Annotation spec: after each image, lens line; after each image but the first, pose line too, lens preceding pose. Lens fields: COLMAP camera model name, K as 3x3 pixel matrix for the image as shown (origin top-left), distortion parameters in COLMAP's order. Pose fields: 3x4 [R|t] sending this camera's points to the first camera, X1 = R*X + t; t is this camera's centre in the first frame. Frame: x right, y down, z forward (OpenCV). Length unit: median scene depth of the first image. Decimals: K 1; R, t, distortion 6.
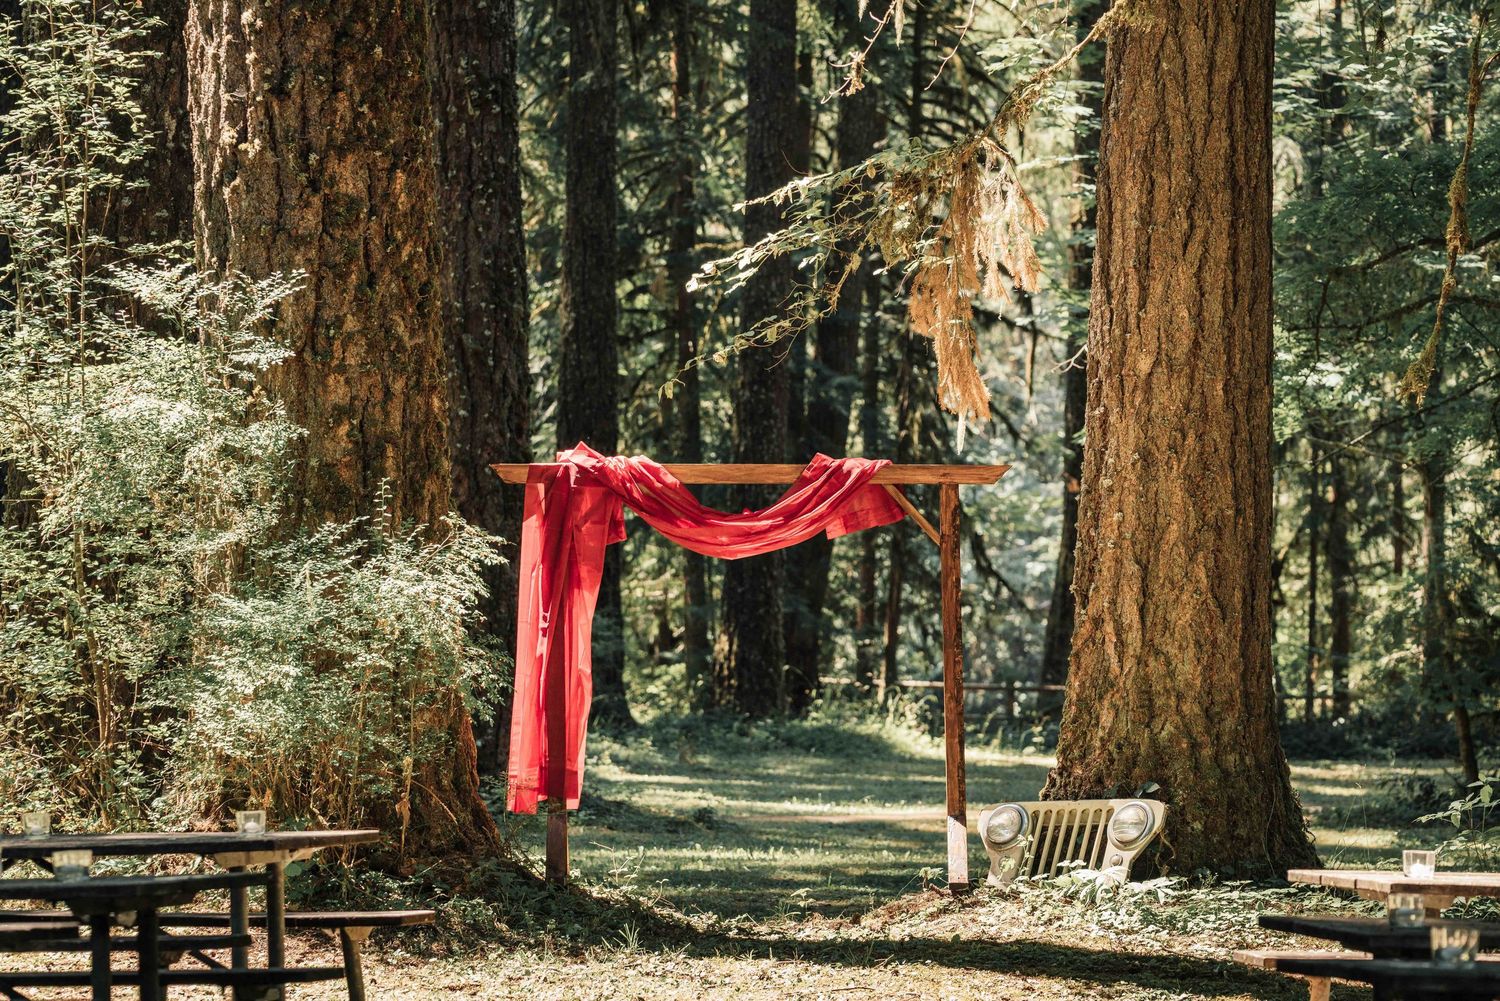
lens RADIAL K [[4755.1, 0, 749.4], [0, 4755.1, 500.2], [0, 0, 1]] dist [-0.823971, 0.000000]
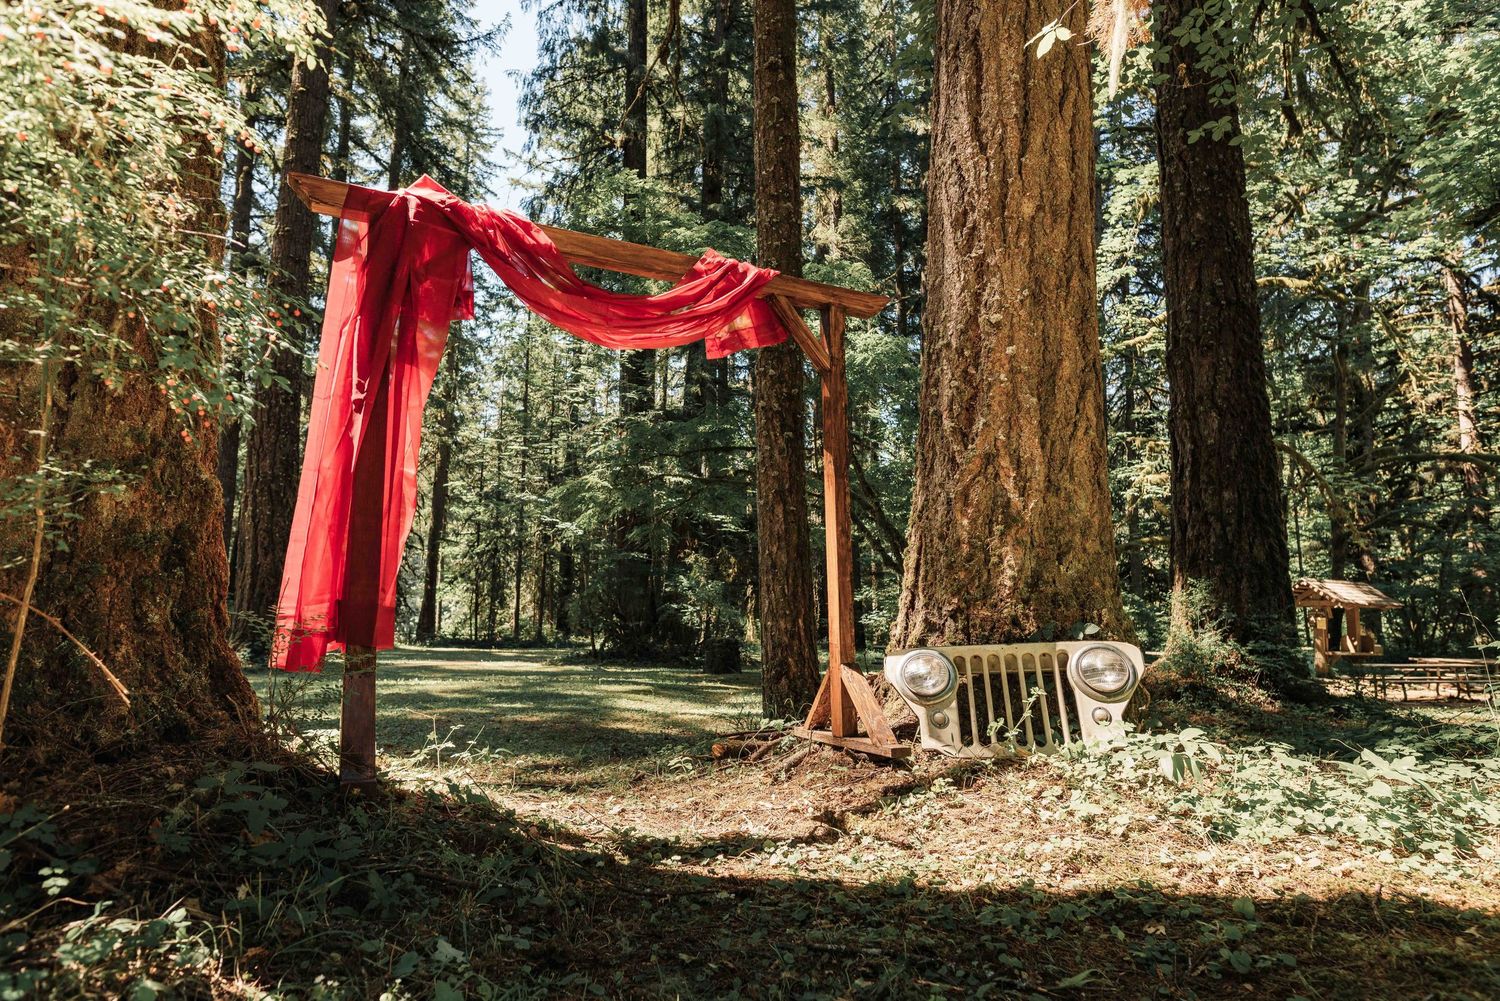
lens RADIAL K [[861.1, 0, 753.8], [0, 861.1, 509.8], [0, 0, 1]] dist [0.002246, 0.000204]
pose [[0.900697, 0.059266, 0.430387, -0.044597], [-0.009959, 0.993208, -0.115929, 0.057273], [-0.434335, 0.100130, 0.895169, 0.865601]]
